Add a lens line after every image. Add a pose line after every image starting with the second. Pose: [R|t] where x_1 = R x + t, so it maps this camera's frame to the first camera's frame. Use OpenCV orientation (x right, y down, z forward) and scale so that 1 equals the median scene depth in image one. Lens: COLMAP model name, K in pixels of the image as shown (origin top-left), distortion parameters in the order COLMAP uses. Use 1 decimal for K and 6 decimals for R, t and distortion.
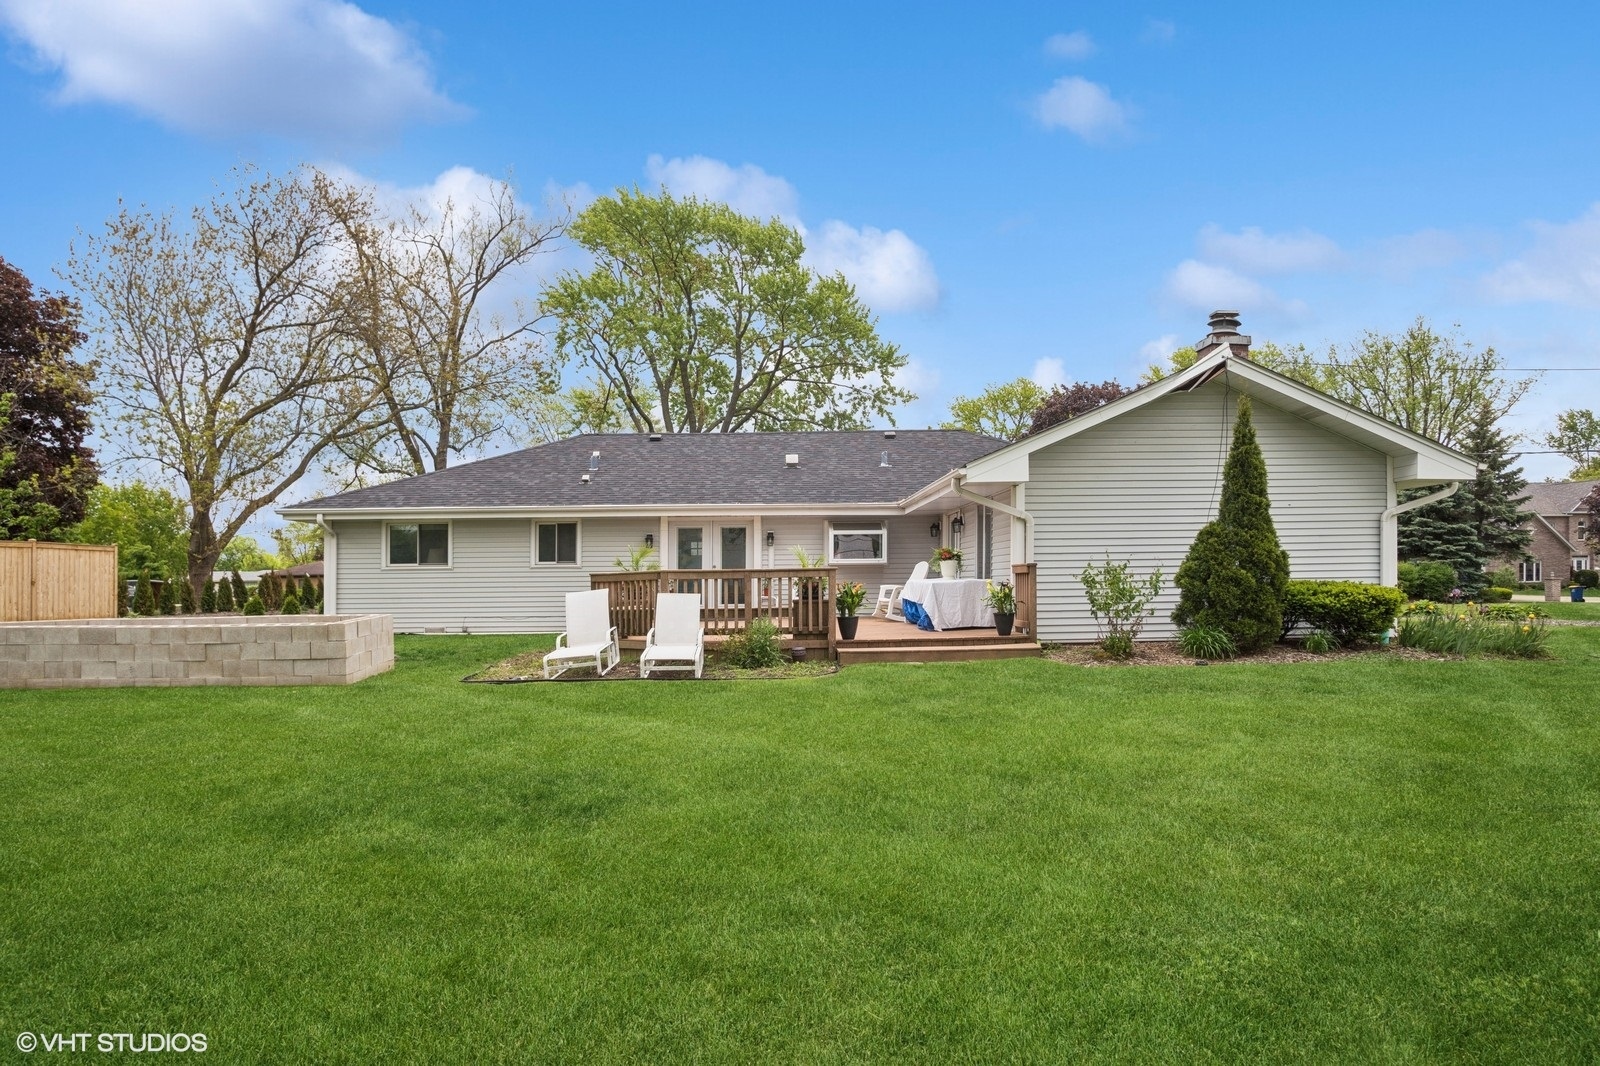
lens RADIAL K [[996.2, 0, 800.3], [0, 996.2, 538.7], [0, 0, 1]] dist [0.010418, 0.002749]
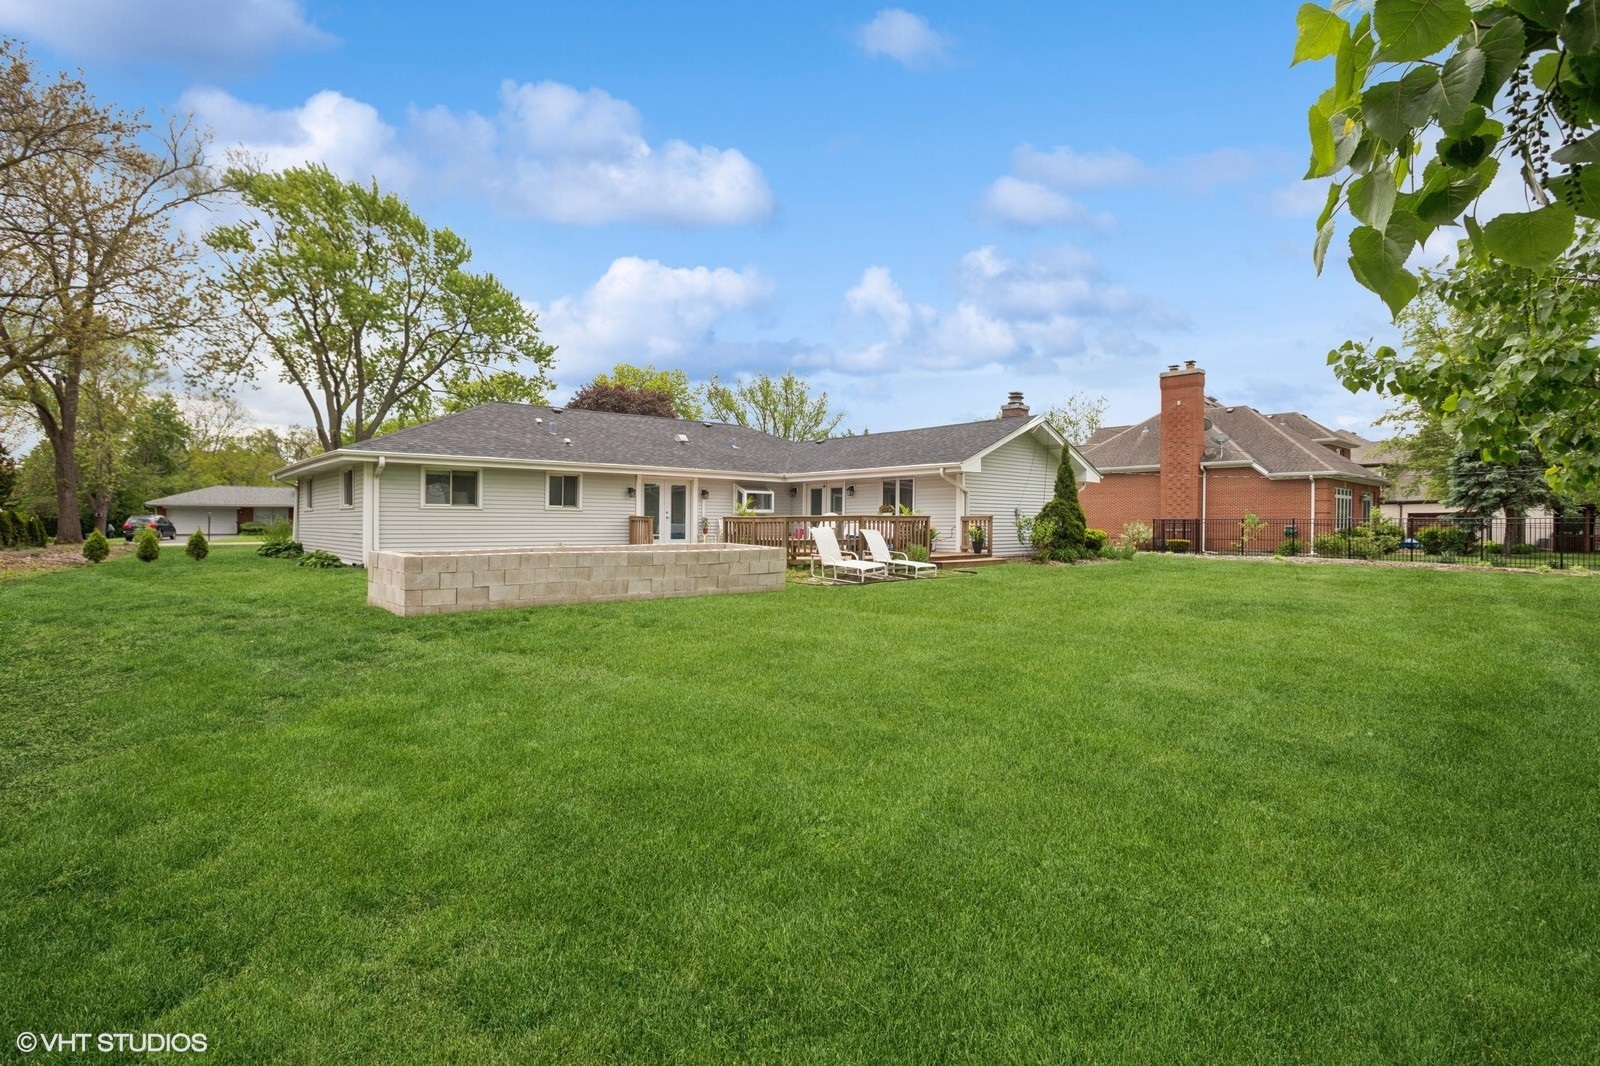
lens RADIAL K [[771.6, 0, 799.8], [0, 771.6, 529.7], [0, 0, 1]] dist [-0.001570, -0.000182]
pose [[0.754293, 0.007694, 0.656493, -0.912249], [-0.036267, 0.998893, 0.029963, 0.017780], [-0.655536, -0.046410, 0.753736, 0.105428]]
